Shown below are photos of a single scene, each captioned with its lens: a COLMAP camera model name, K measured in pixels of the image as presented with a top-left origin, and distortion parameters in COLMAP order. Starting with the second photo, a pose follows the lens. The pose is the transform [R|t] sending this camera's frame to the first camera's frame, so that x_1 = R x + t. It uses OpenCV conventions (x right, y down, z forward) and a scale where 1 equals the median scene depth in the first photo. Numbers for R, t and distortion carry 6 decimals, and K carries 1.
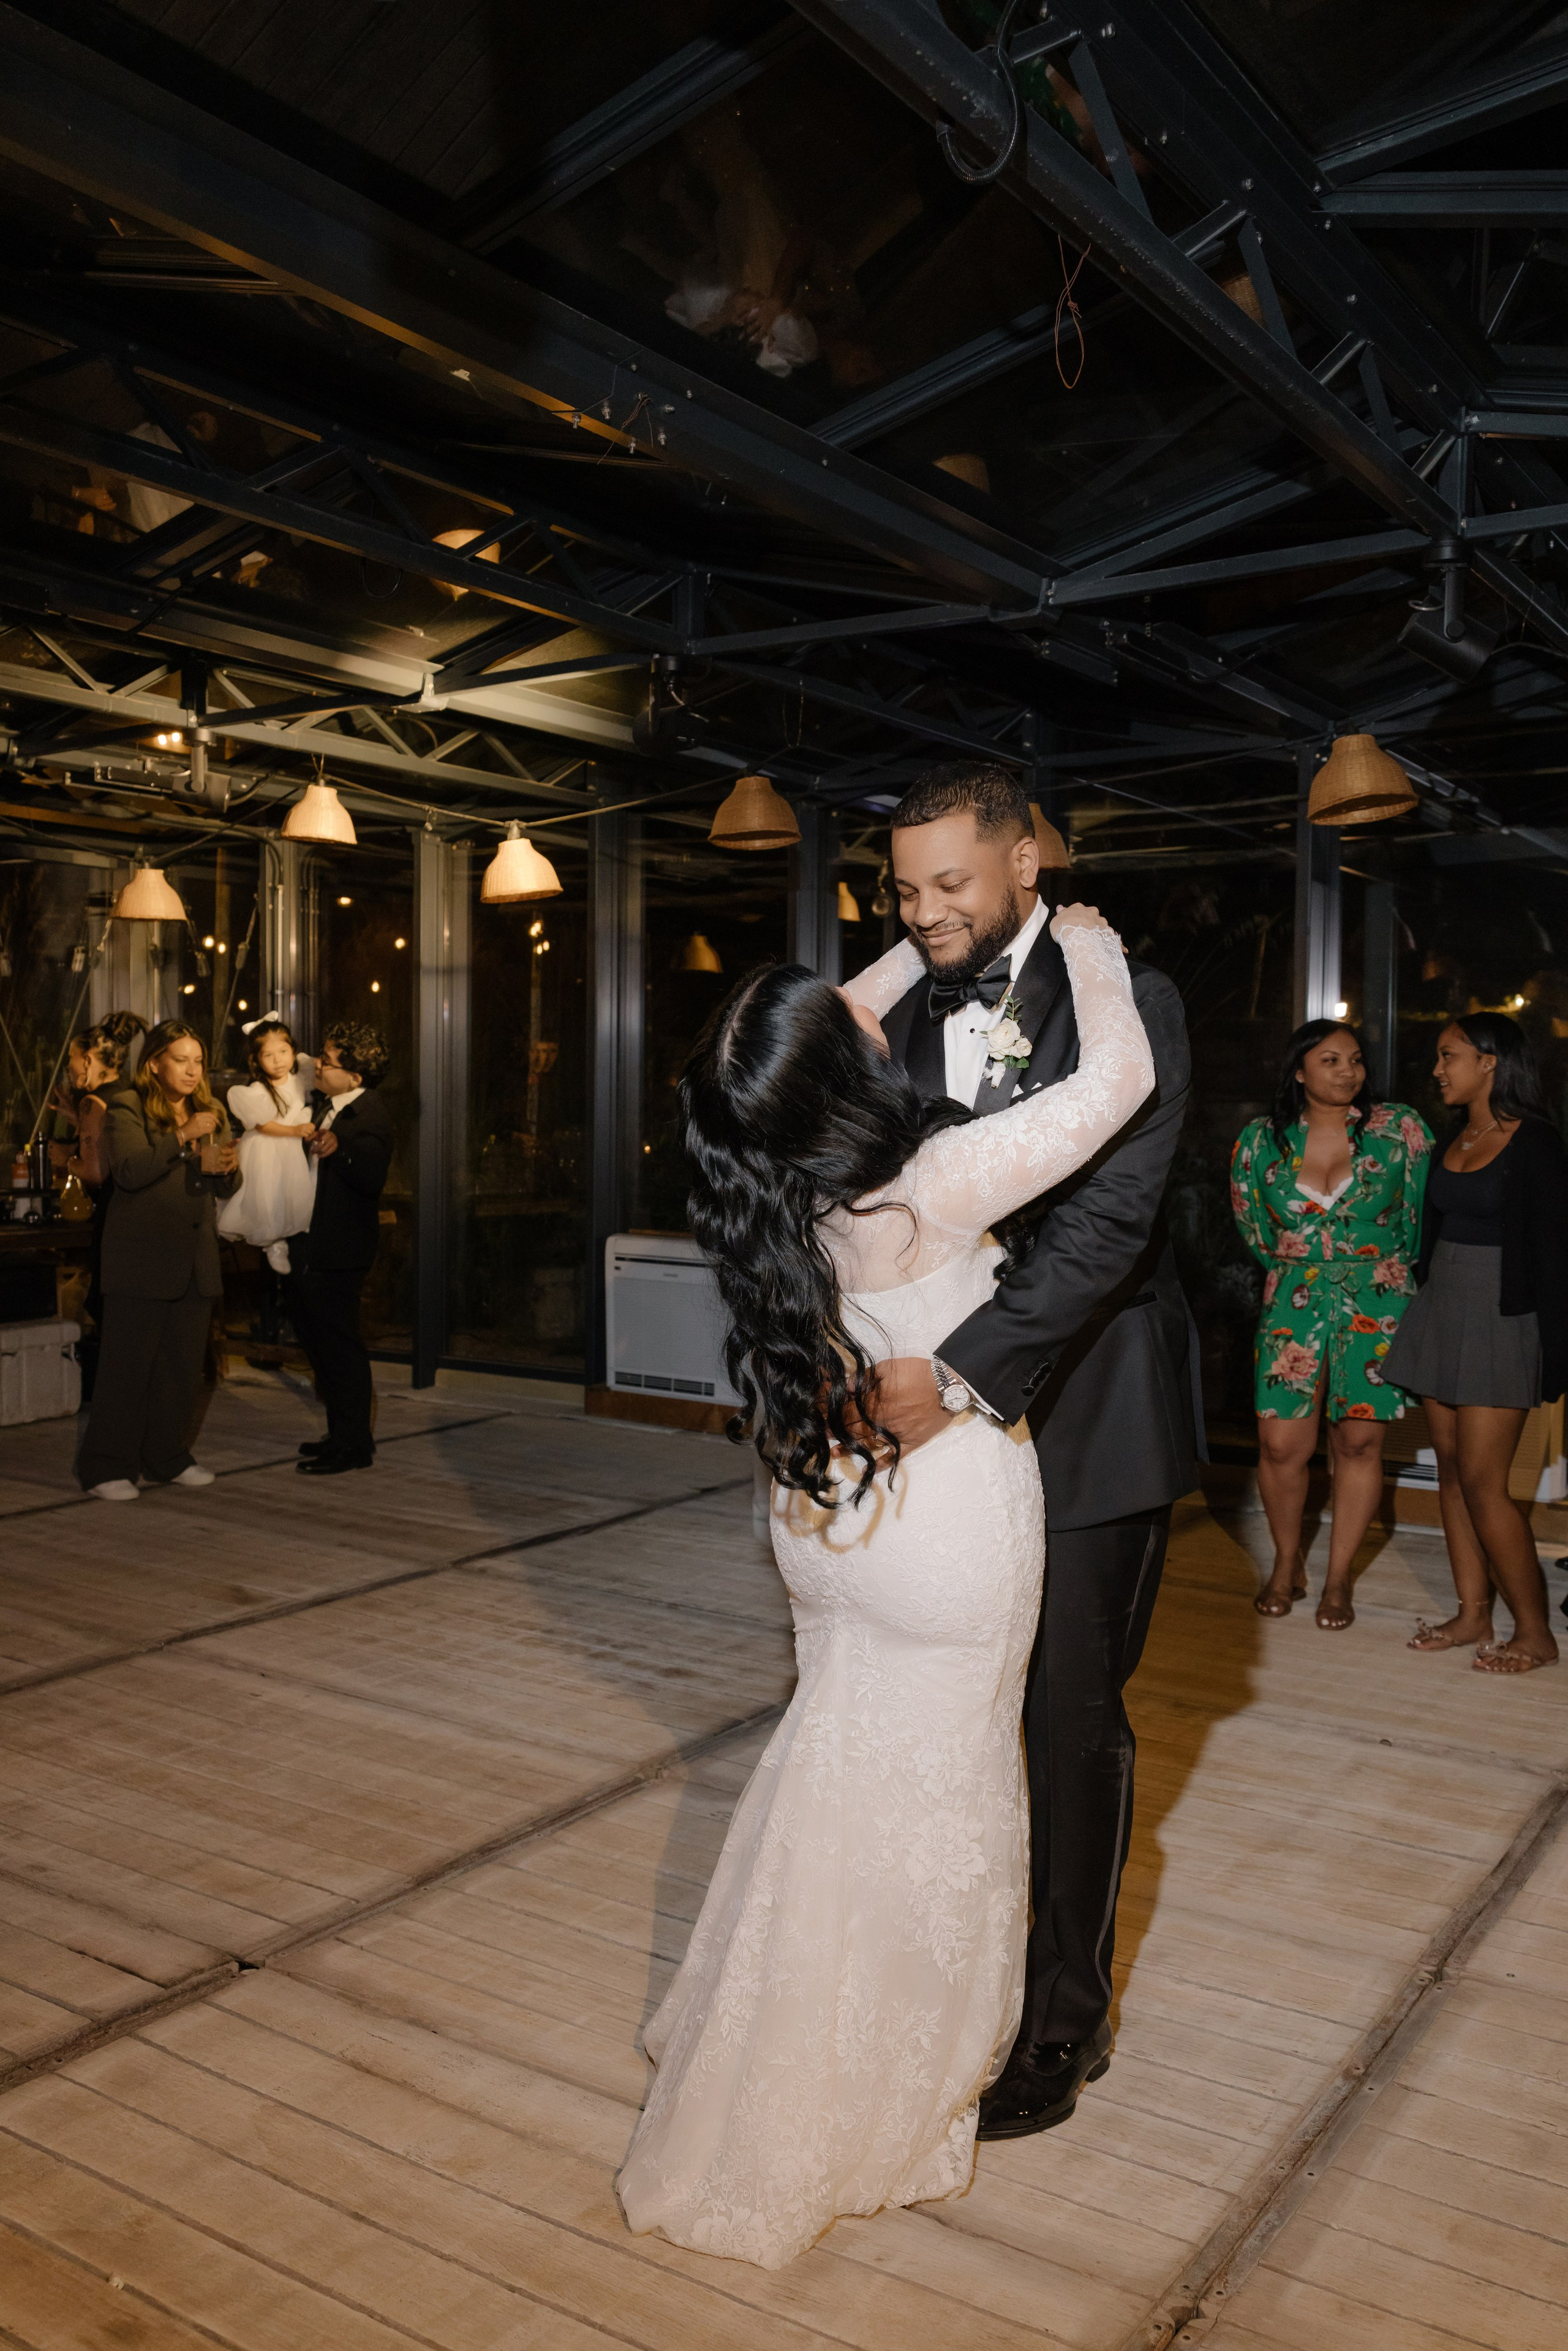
lens RADIAL K [[1919.1, 0, 787.3], [0, 1919.1, 1241.0], [0, 0, 1]] dist [0.011978, -0.001900]
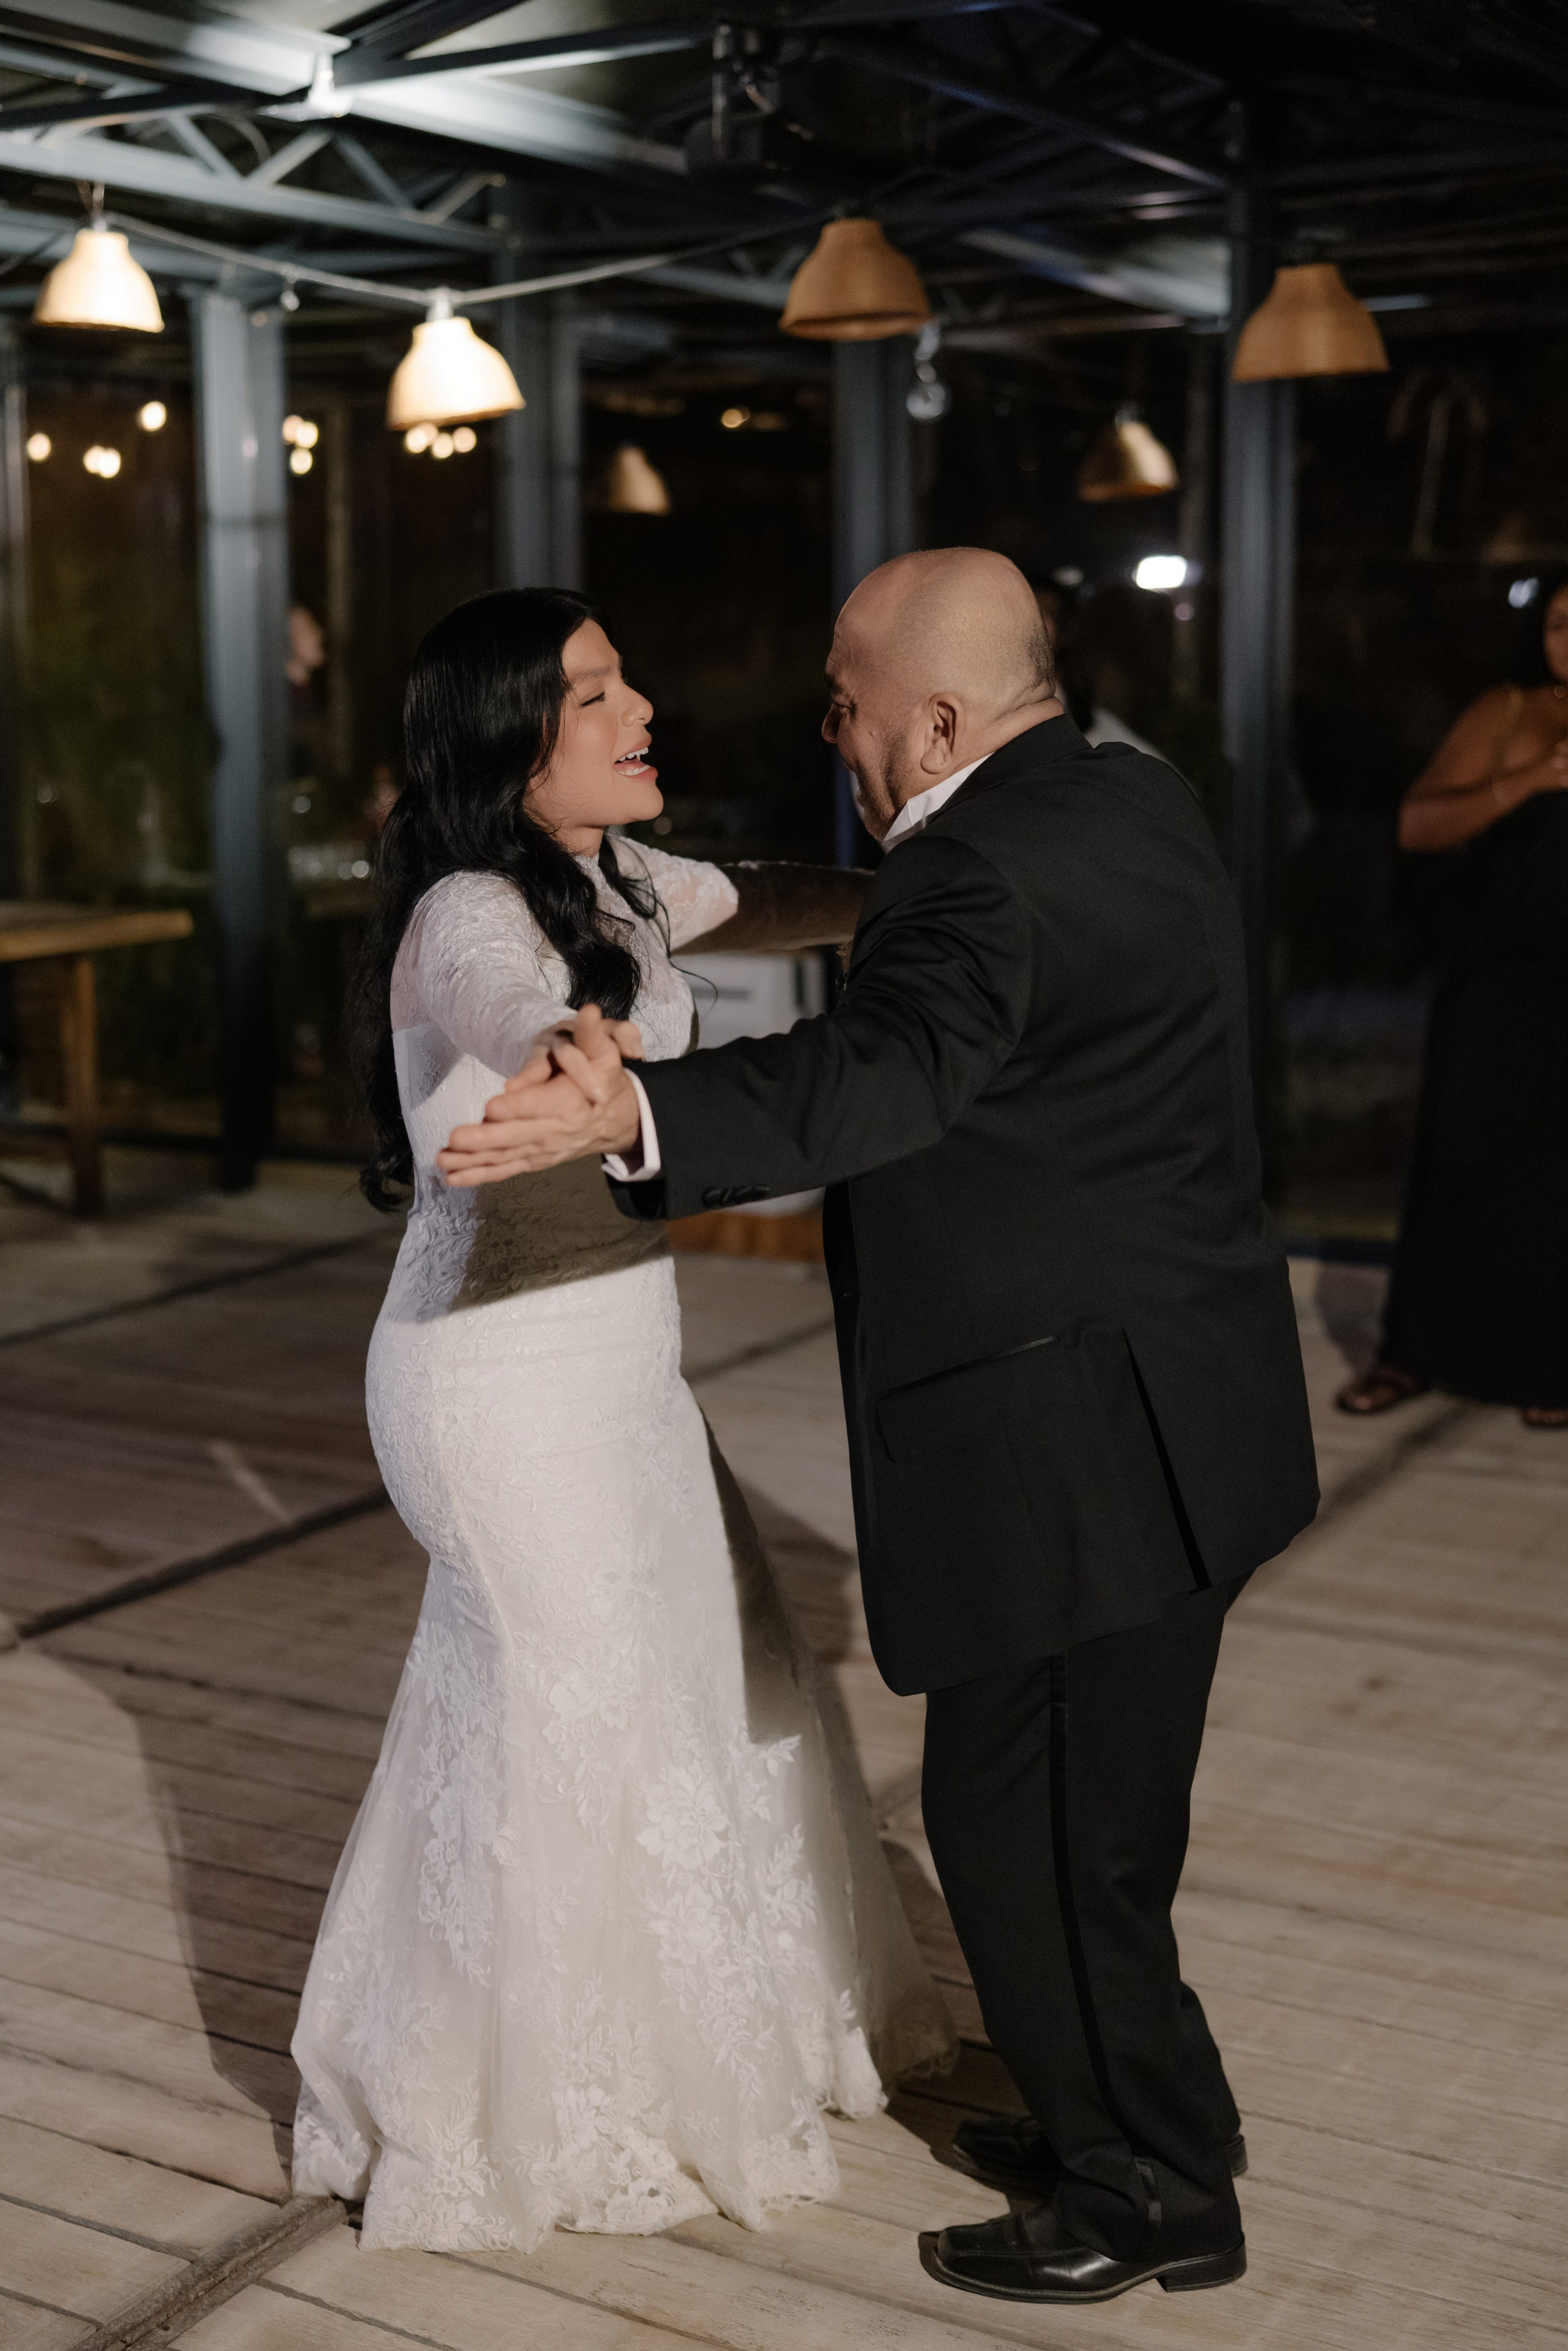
lens RADIAL K [[3020.3, 0, 785.8], [0, 3020.3, 1166.4], [0, 0, 1]] dist [0.009298, 0.000000]
pose [[0.998050, -0.029498, 0.055013, -0.124627], [0.024528, 0.995737, 0.088915, -0.029998], [-0.057402, -0.087392, 0.994519, 0.002816]]
